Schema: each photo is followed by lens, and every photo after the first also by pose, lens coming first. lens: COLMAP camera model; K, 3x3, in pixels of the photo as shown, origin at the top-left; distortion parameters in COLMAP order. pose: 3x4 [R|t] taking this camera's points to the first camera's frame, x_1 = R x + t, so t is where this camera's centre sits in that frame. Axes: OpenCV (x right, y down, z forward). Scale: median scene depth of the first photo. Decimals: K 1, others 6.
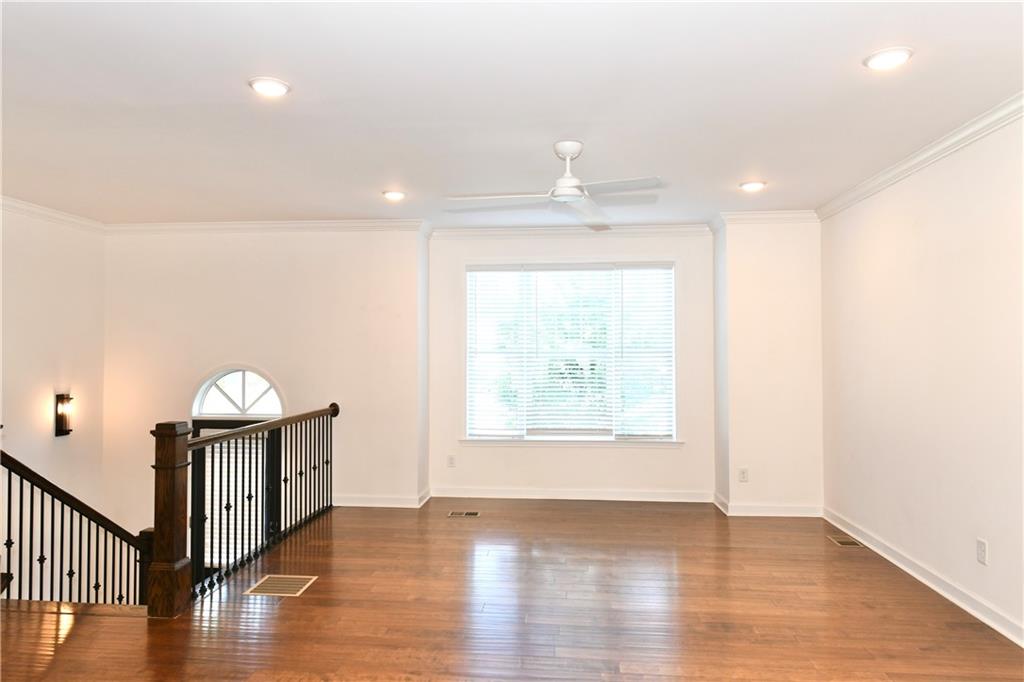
lens RADIAL K [[657.3, 0, 512.0], [0, 657.3, 341.0], [0, 0, 1]] dist [0.000997, 0.000035]
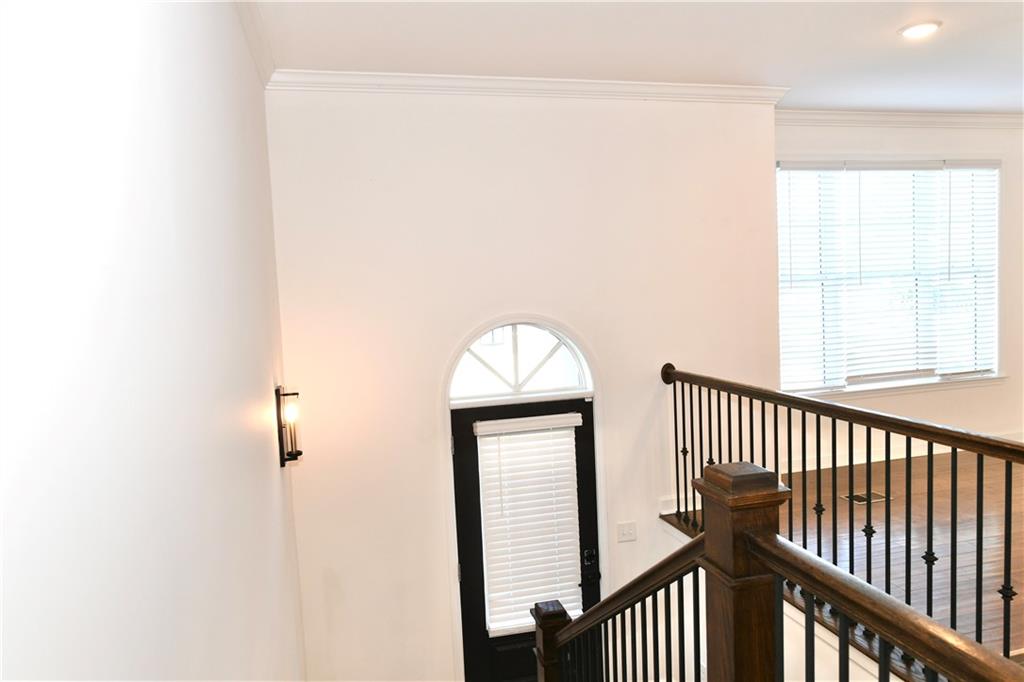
lens RADIAL K [[685.1, 0, 512.0], [0, 685.1, 341.0], [0, 0, 1]] dist [0.010764, 0.001698]
pose [[0.940881, -0.068894, 0.331658, -0.651137], [0.041731, 0.995215, 0.088347, 0.002830], [-0.336158, -0.069284, 0.939254, 0.394043]]
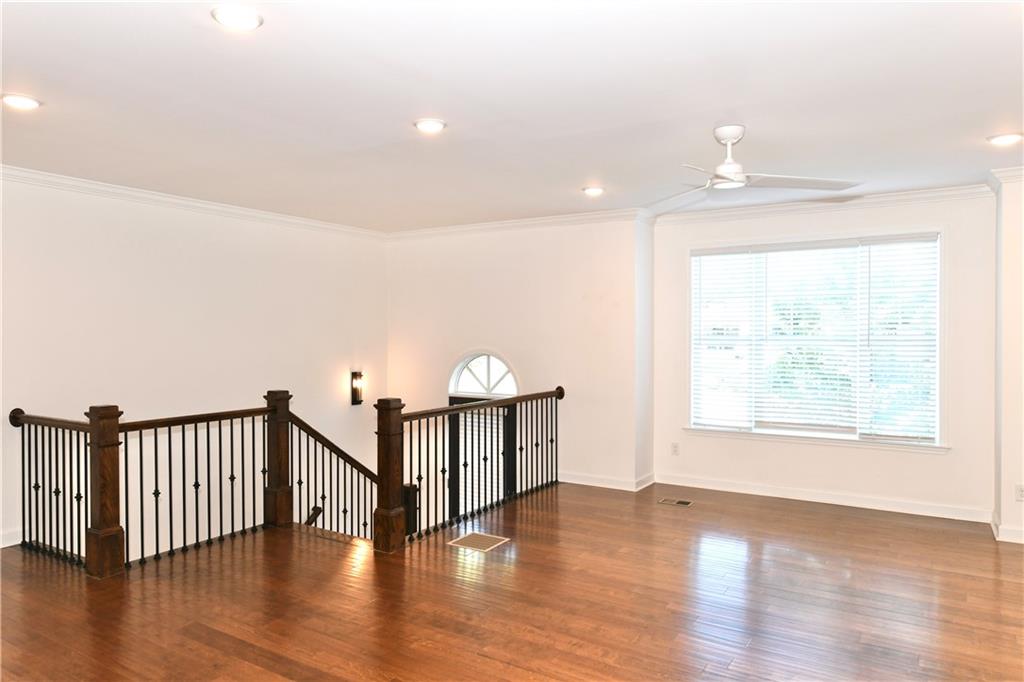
lens RADIAL K [[685.1, 0, 512.0], [0, 685.1, 341.0], [0, 0, 1]] dist [0.010764, 0.001698]
pose [[0.893370, 0.005377, -0.449290, 0.160821], [0.008077, 0.999575, 0.028023, -0.011821], [0.449249, -0.028664, 0.892946, -0.032806]]
